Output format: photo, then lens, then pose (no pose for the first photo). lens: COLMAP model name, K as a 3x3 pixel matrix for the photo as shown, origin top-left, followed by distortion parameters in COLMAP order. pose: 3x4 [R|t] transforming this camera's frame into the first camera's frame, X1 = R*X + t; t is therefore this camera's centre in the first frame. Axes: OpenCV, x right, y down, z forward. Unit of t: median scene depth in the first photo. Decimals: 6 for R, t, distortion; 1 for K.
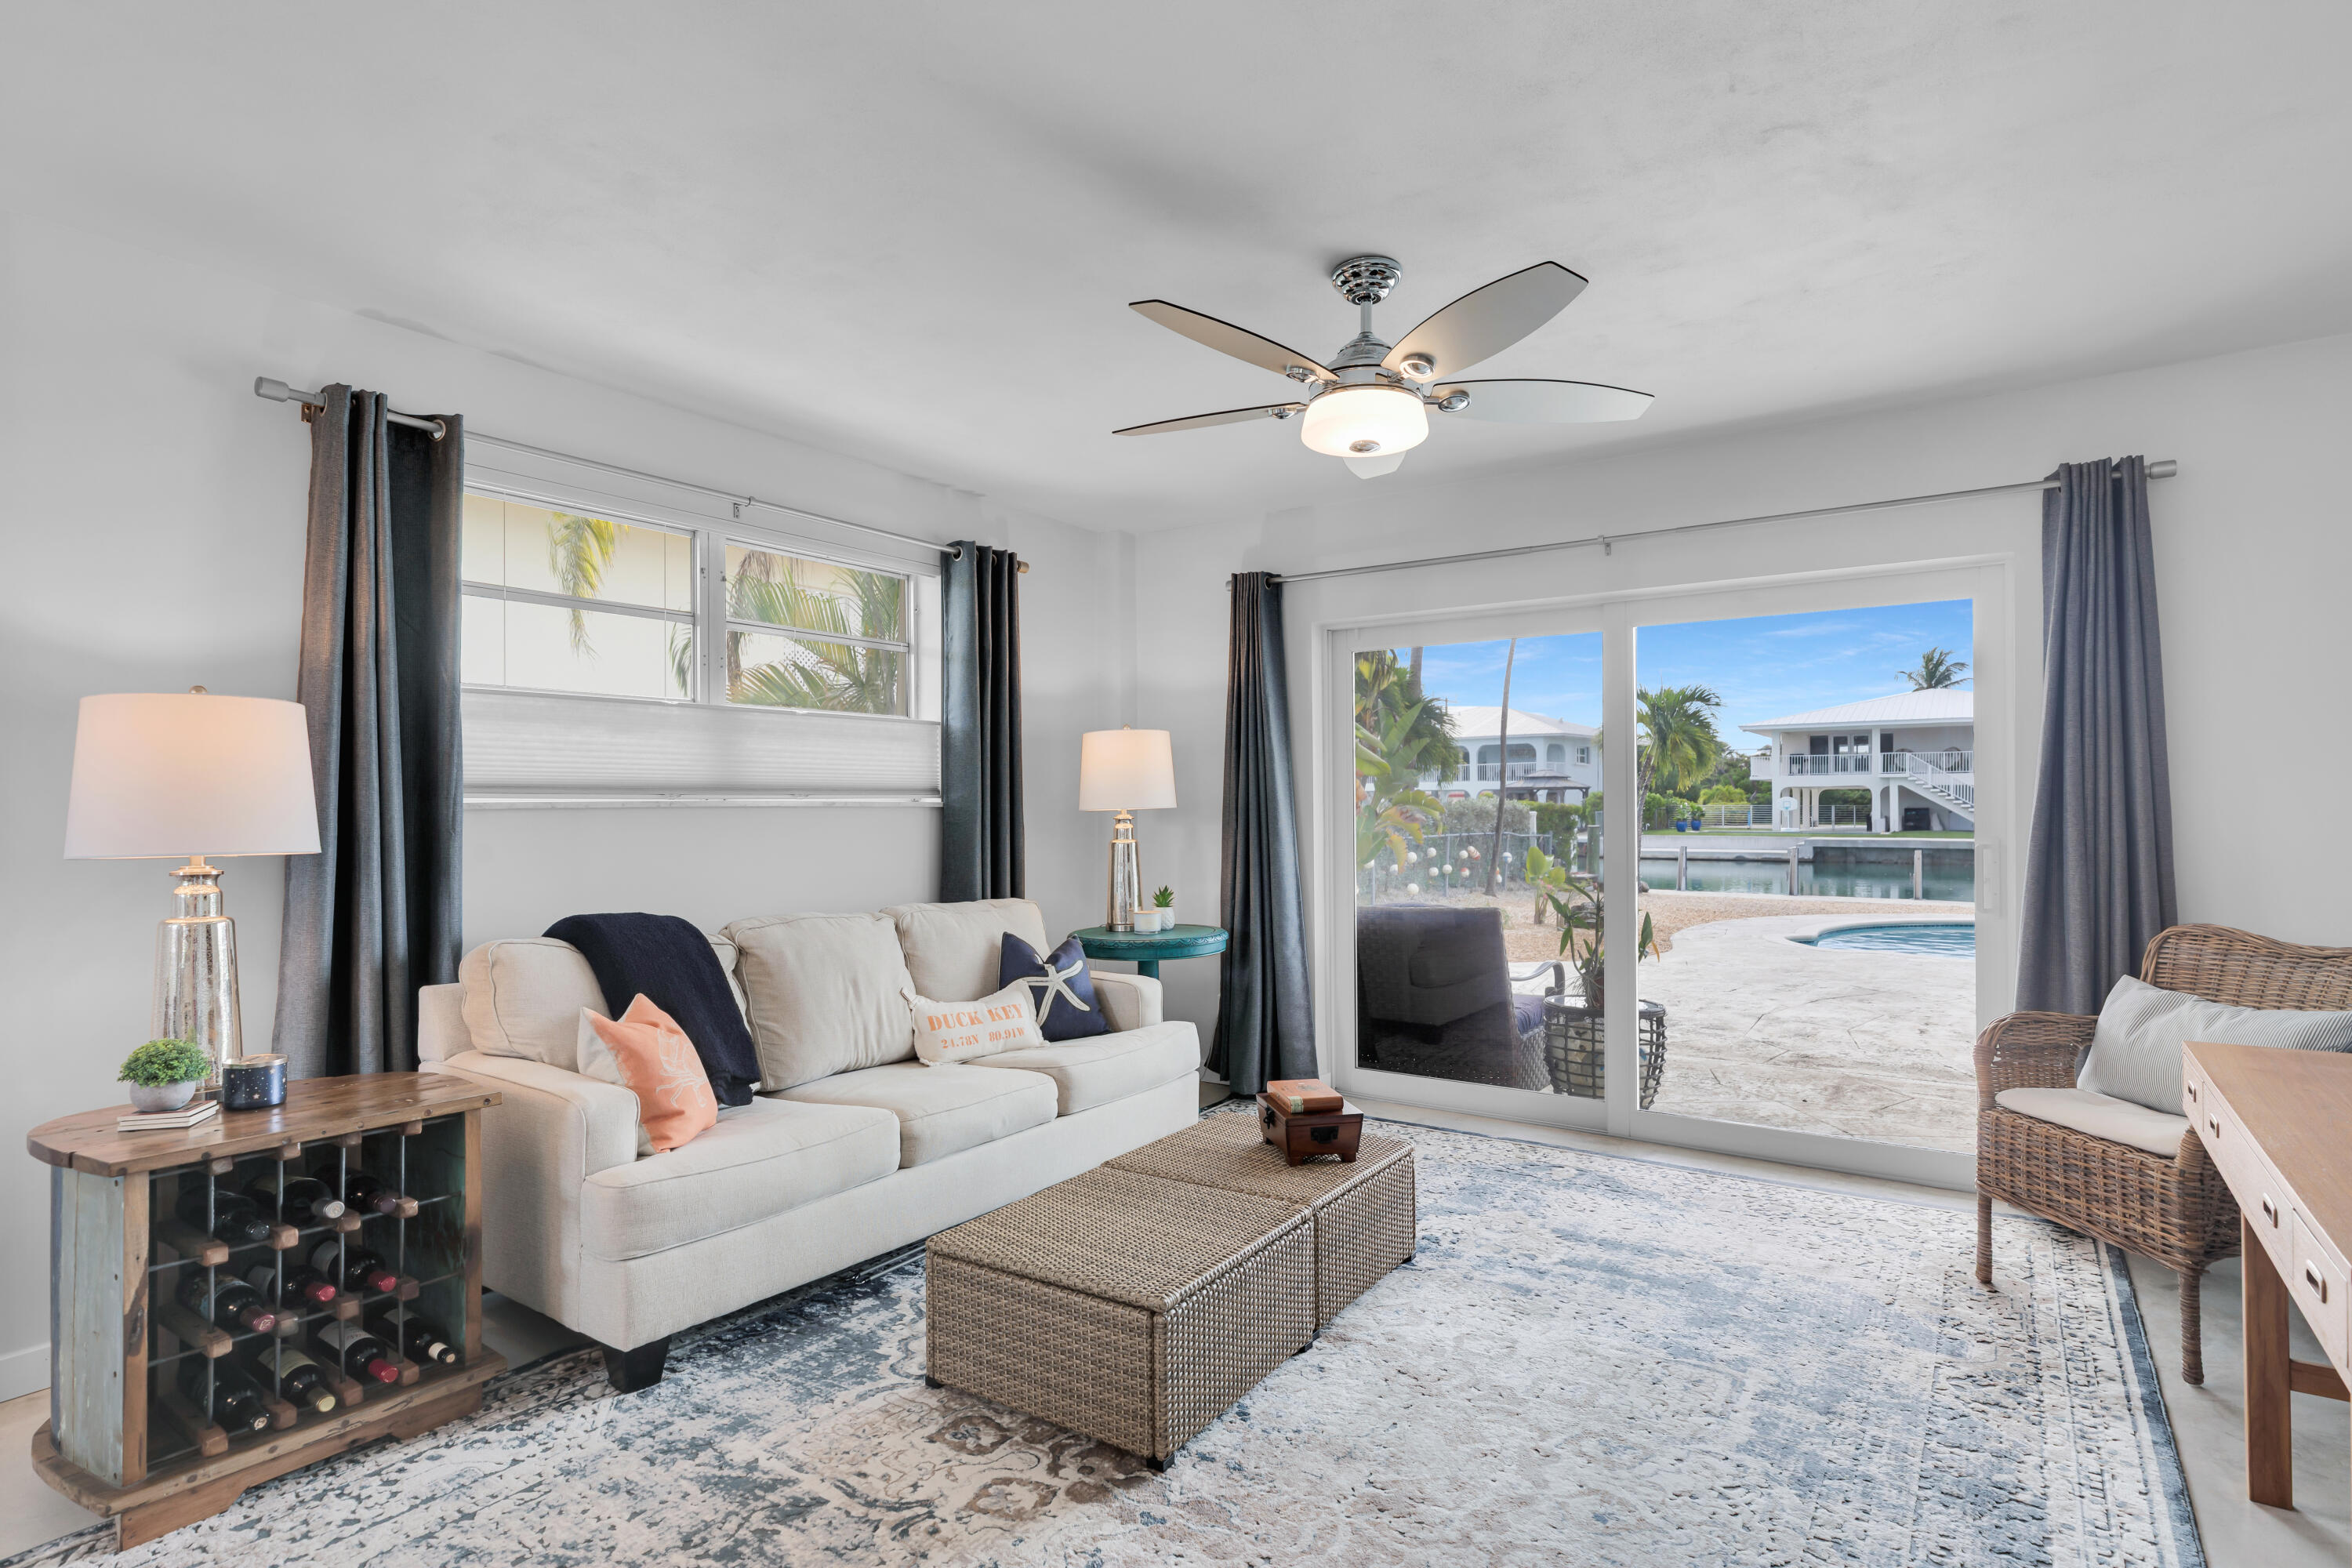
lens RADIAL K [[1216.3, 0, 1178.4], [0, 1216.3, 787.5], [0, 0, 1]] dist [-0.000194, 0.000254]
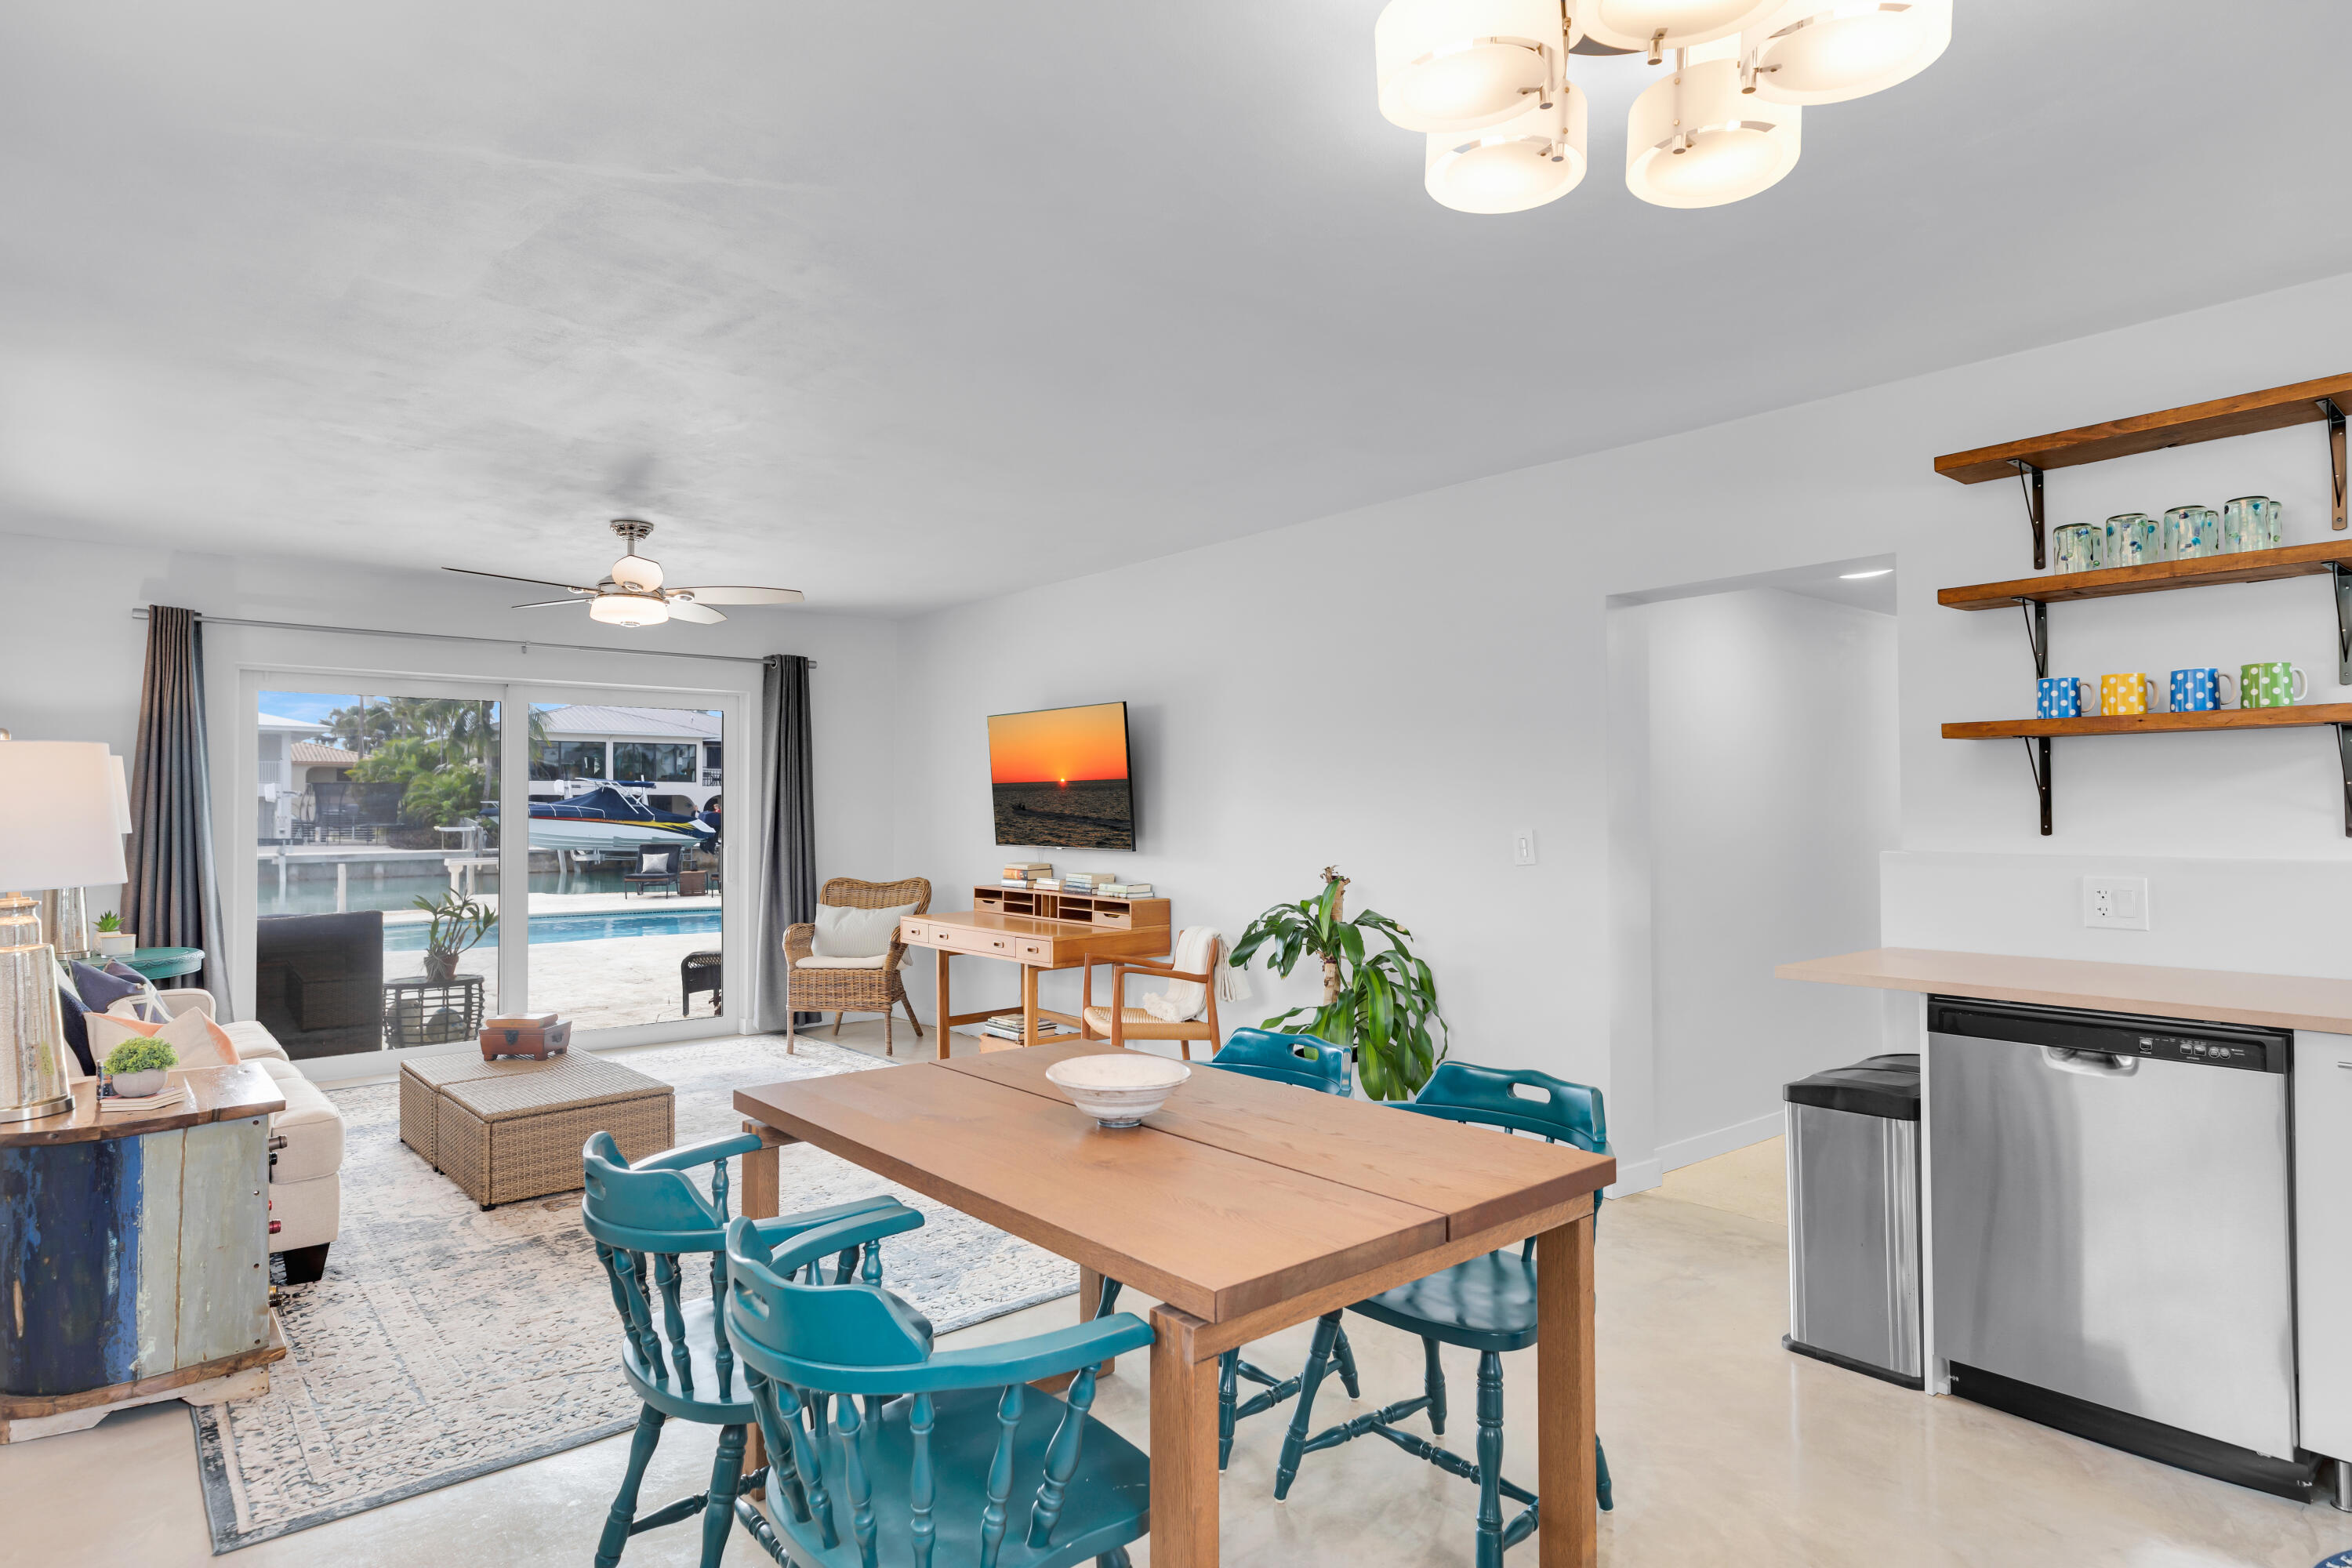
lens RADIAL K [[1309.5, 0, 1177.7], [0, 1309.5, 784.1], [0, 0, 1]] dist [0.002119, 0.000397]
pose [[0.263945, 0.020506, 0.964320, -1.650465], [-0.006191, 0.999789, -0.019566, -0.019576], [-0.964518, -0.000806, 0.264017, -0.288665]]
